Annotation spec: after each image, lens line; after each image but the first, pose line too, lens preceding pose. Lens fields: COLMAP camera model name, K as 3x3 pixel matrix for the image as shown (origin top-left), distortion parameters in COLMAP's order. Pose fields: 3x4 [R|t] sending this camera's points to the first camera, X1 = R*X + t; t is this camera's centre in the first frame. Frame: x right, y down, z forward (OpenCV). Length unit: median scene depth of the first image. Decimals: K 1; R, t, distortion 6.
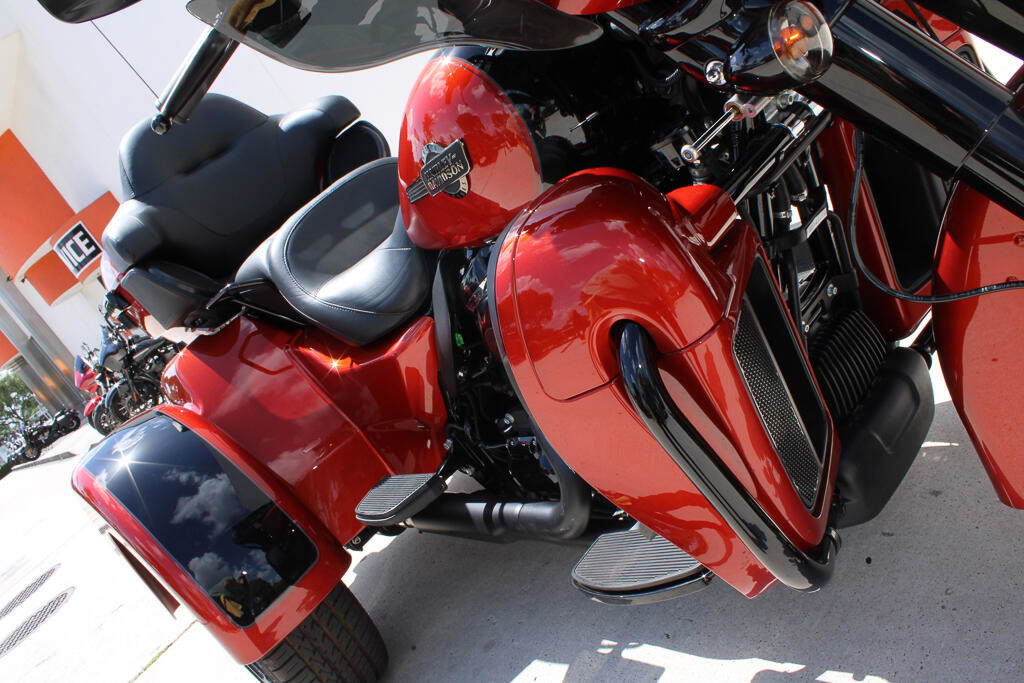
lens RADIAL K [[853.8, 0, 530.1], [0, 853.8, 334.8], [0, 0, 1]] dist [-0.118790, 0.109387]
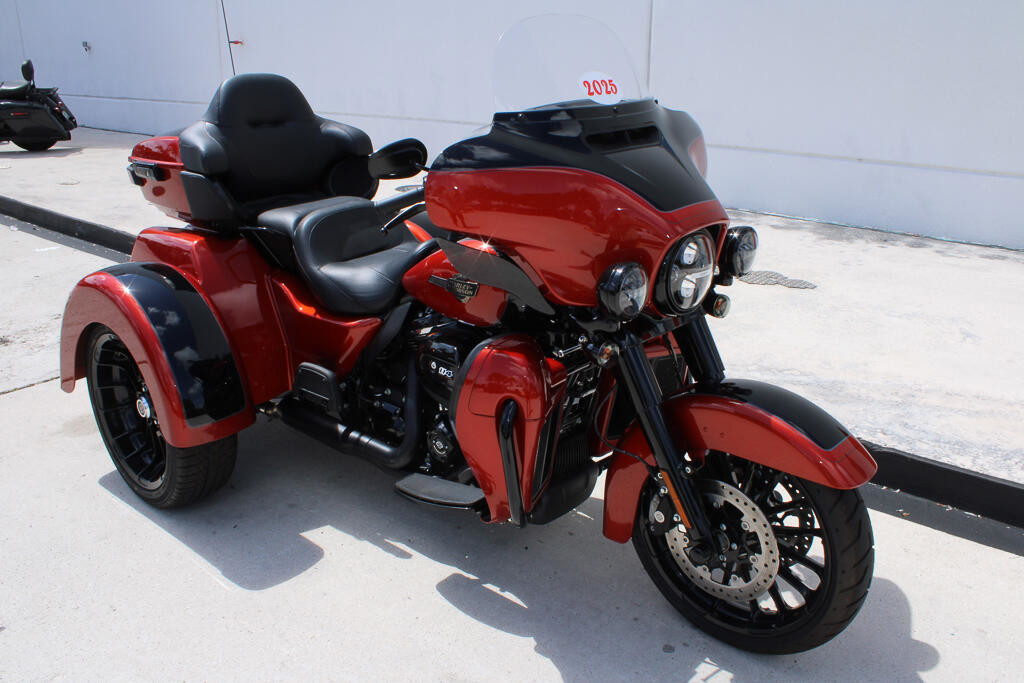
lens RADIAL K [[853.8, 0, 530.1], [0, 853.8, 334.8], [0, 0, 1]] dist [-0.118790, 0.109387]
pose [[0.825690, 0.494009, 0.272382, -0.321745], [-0.491918, 0.866864, -0.081015, -0.003598], [-0.276140, -0.067096, 0.958772, -0.750112]]
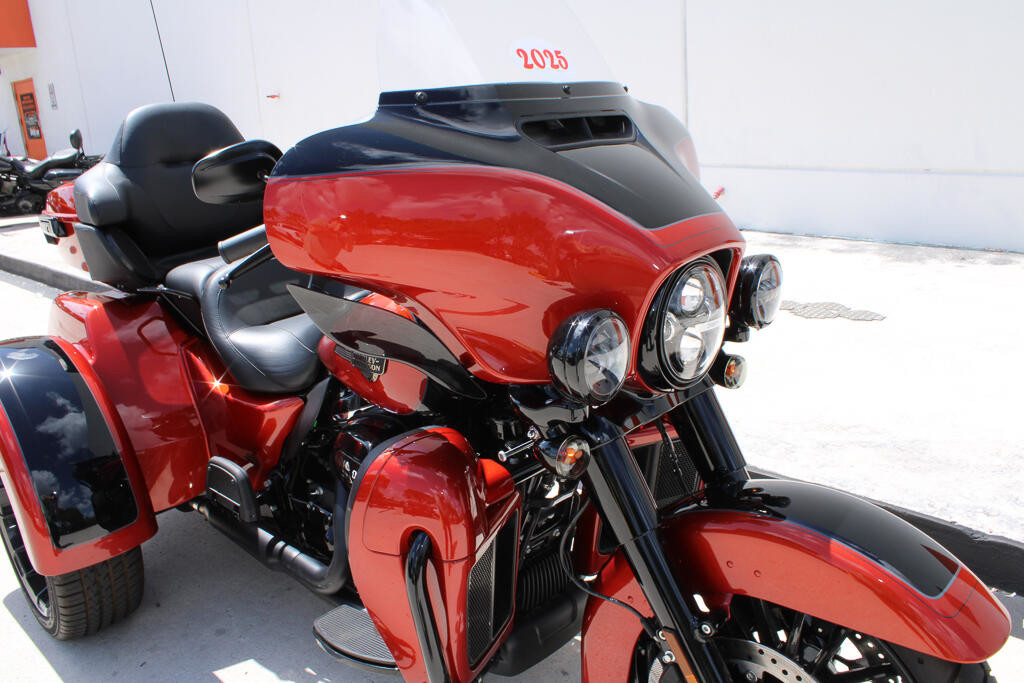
lens RADIAL K [[853.2, 0, 512.0], [0, 853.2, 341.5], [0, 0, 1]] dist [-0.140453, 0.117397]
pose [[0.868753, 0.463537, 0.174362, -0.104638], [-0.458825, 0.885849, -0.068928, -0.159698], [-0.186409, -0.020120, 0.982266, -0.363024]]
